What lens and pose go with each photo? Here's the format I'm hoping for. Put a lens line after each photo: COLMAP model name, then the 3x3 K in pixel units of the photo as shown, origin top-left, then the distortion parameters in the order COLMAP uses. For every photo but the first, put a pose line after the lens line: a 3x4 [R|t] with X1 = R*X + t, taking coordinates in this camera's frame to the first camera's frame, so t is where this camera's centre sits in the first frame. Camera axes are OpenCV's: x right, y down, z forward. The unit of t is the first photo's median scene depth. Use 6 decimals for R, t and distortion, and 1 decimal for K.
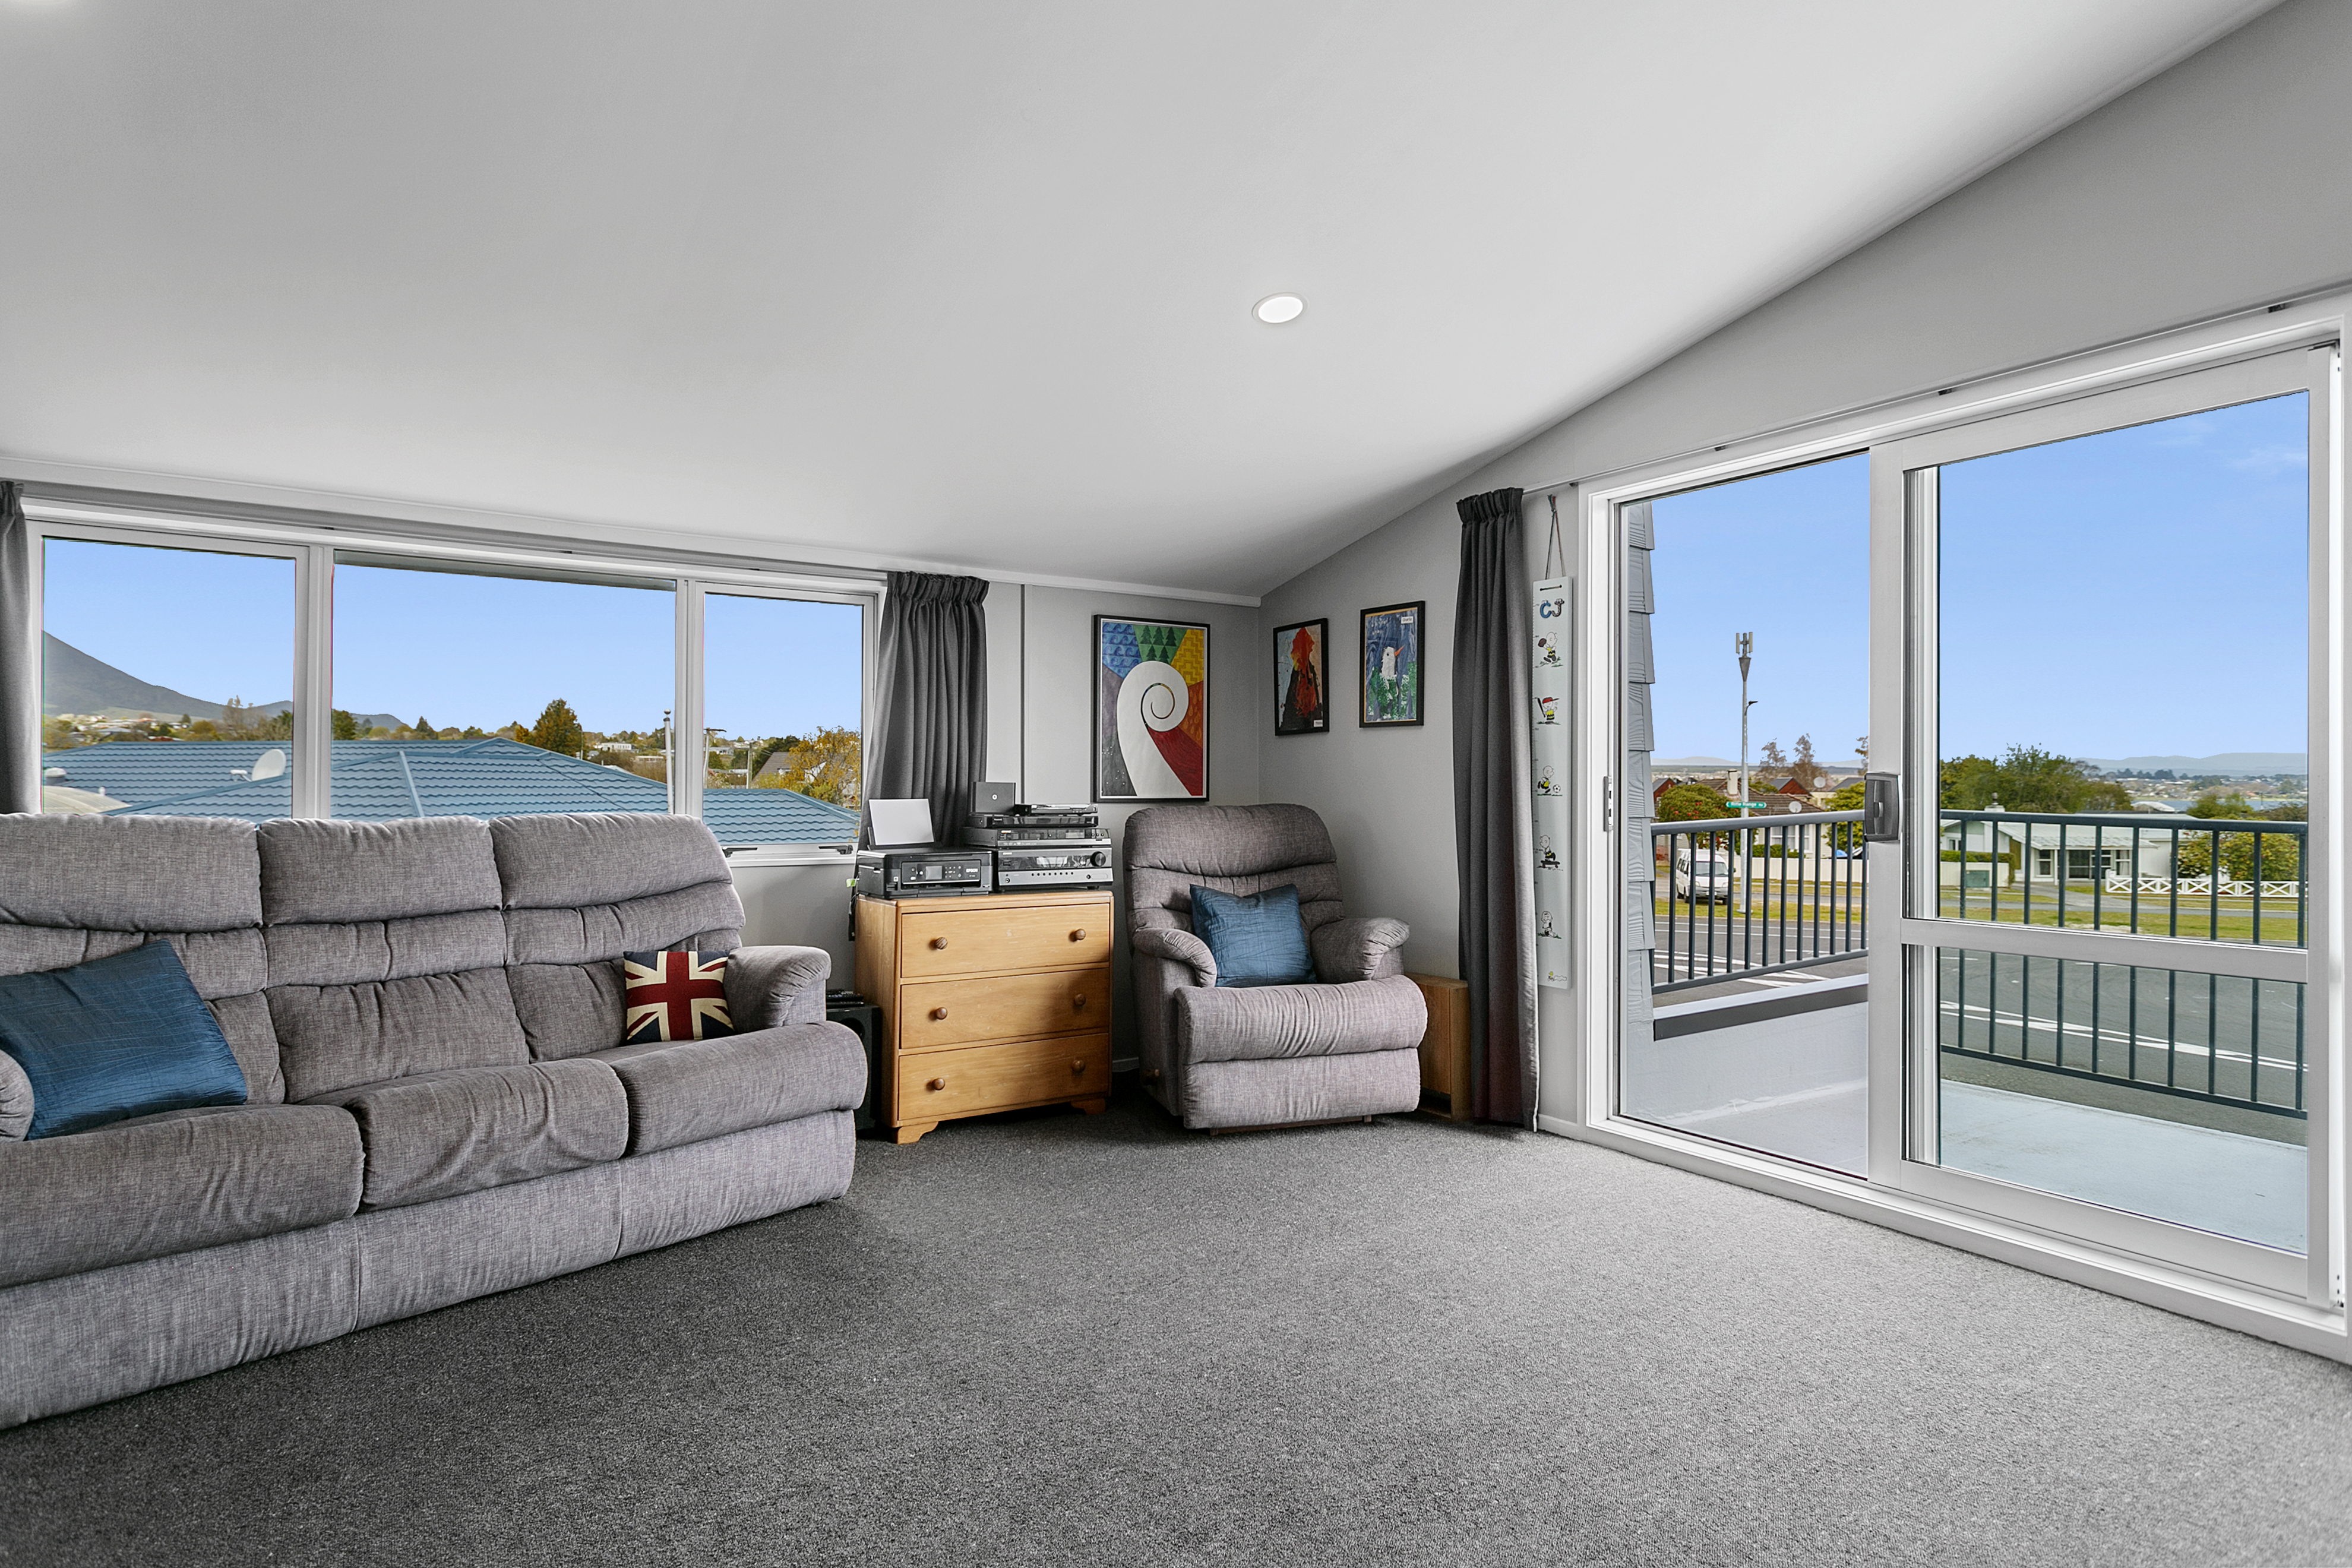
lens RADIAL K [[1238.8, 0, 1176.5], [0, 1238.8, 779.6], [0, 0, 1]] dist [-0.002234, 0.000327]
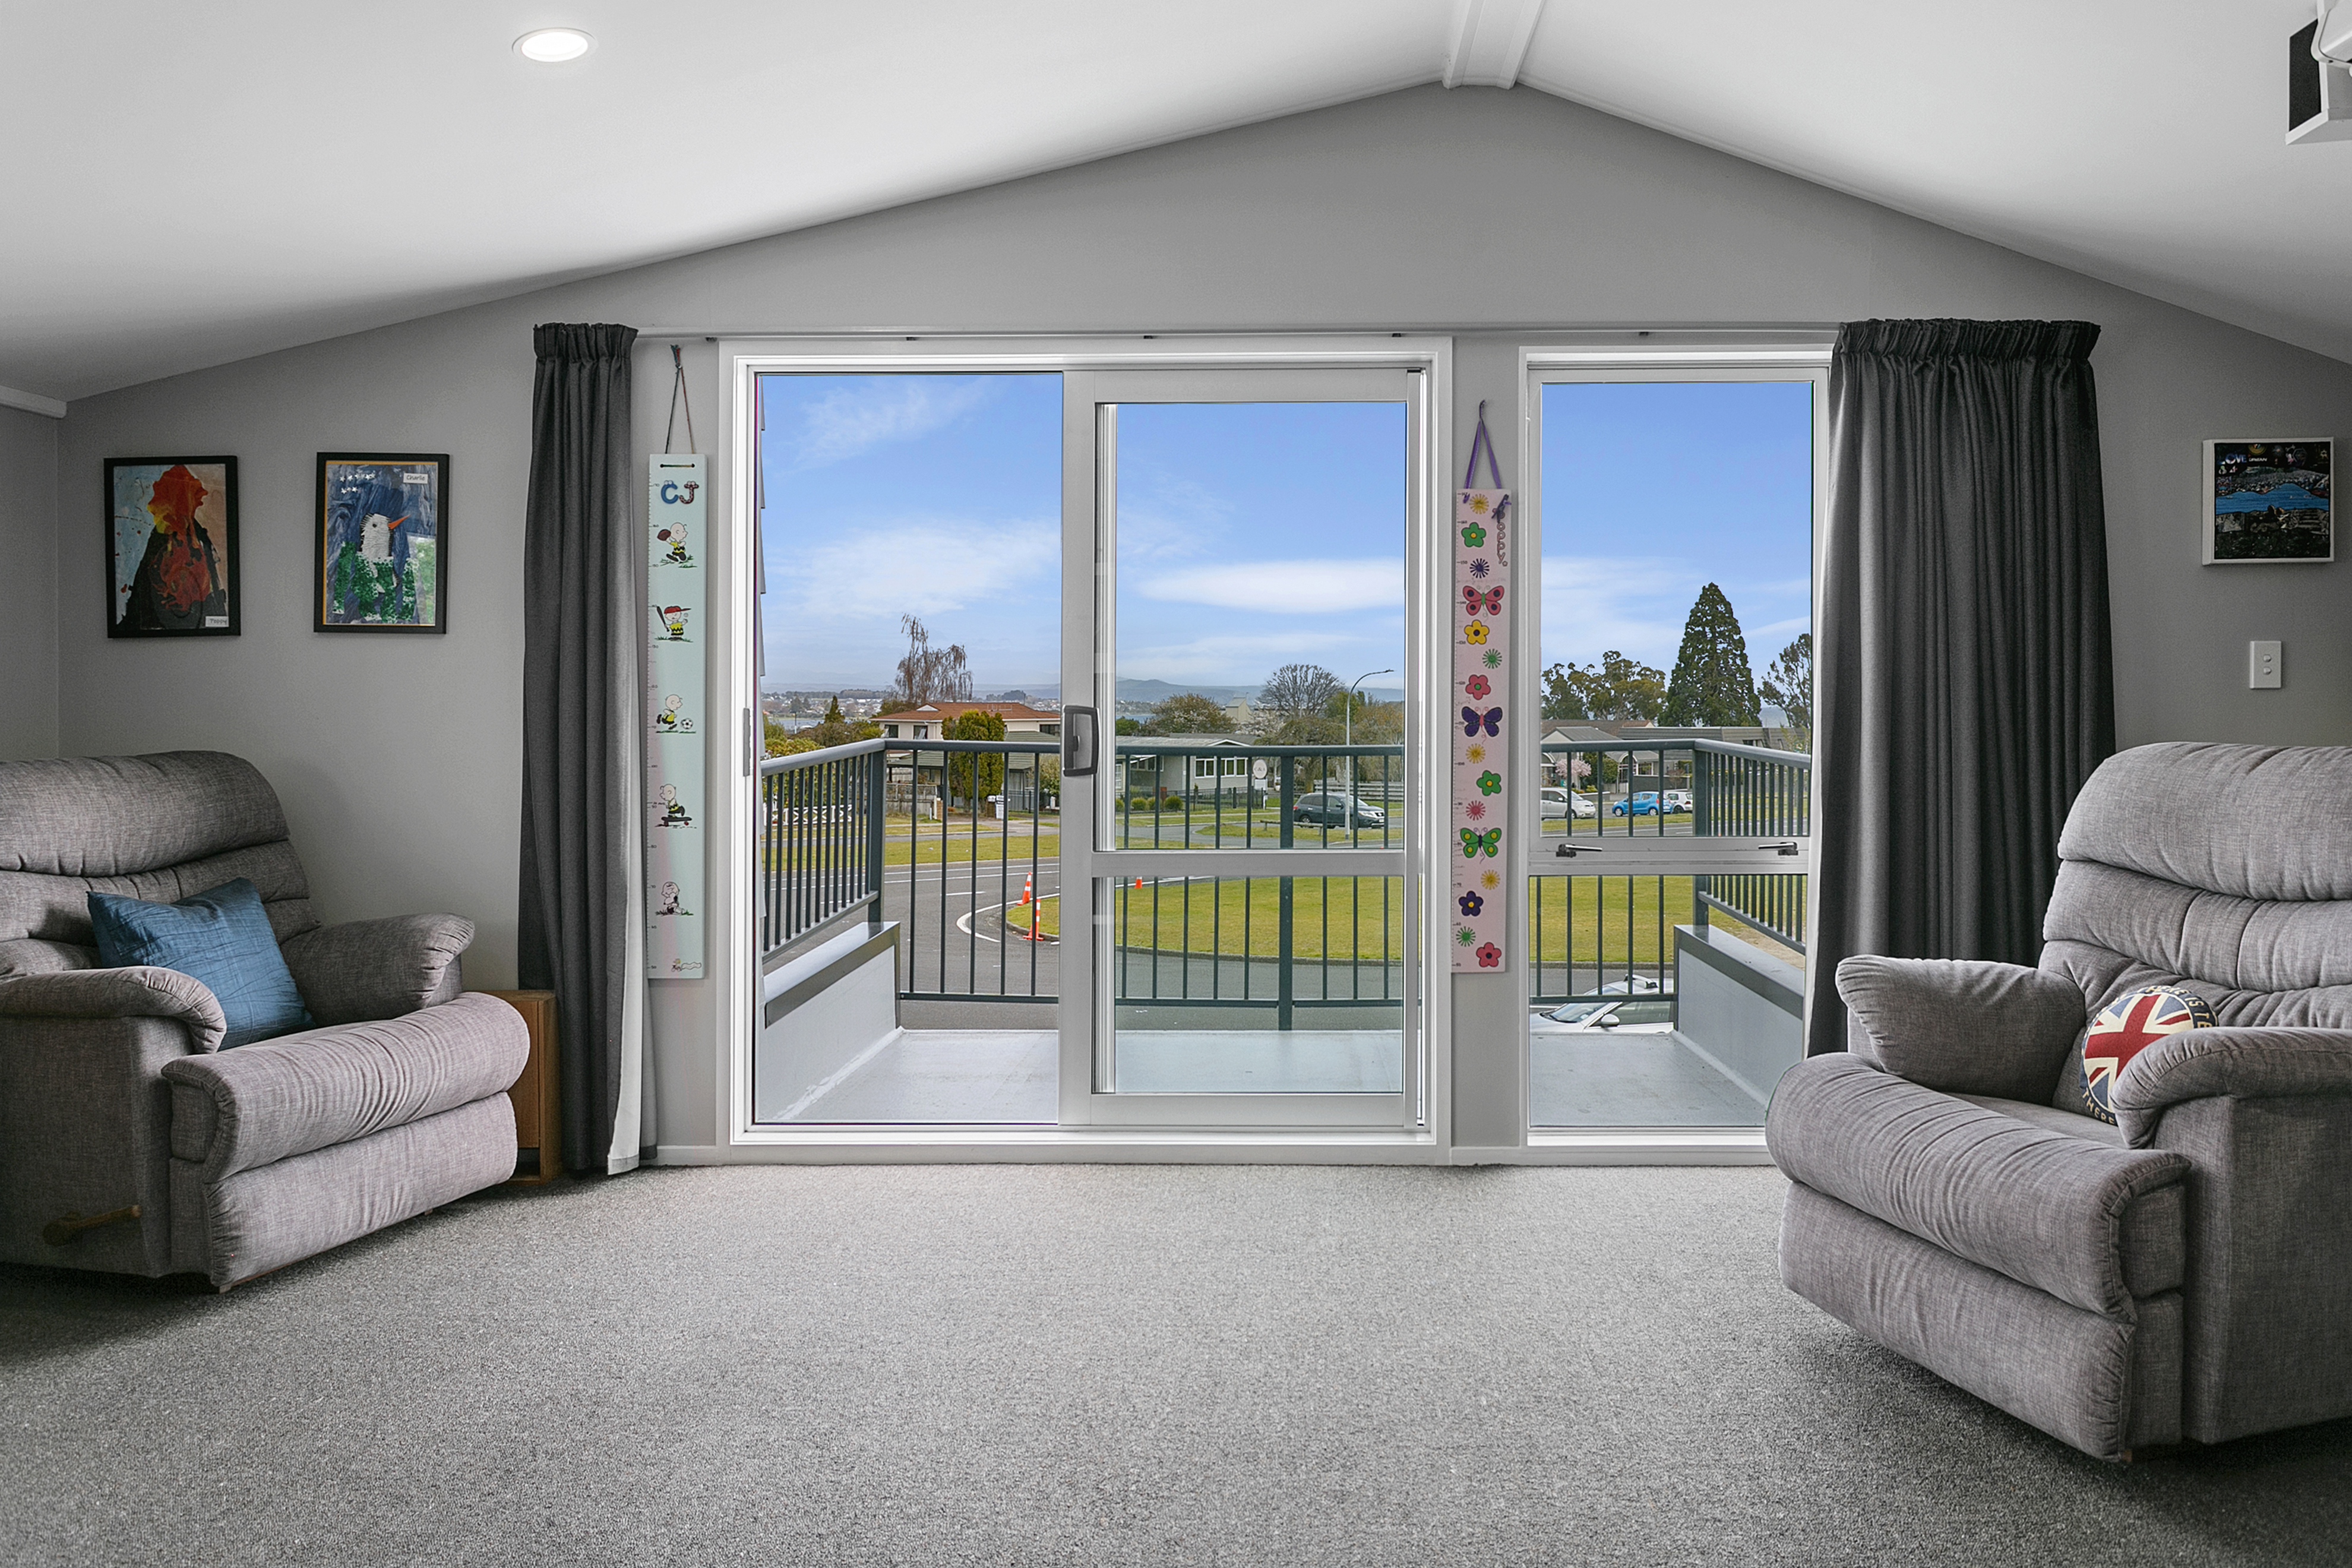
lens RADIAL K [[1695.1, 0, 1249.7], [0, 1695.1, 719.2], [0, 0, 1]] dist [0.002937, 0.001004]
pose [[0.557222, -0.005719, 0.830344, -0.371657], [-0.000773, 0.999972, 0.007406, -0.003717], [-0.830363, -0.004768, 0.557202, 0.105837]]
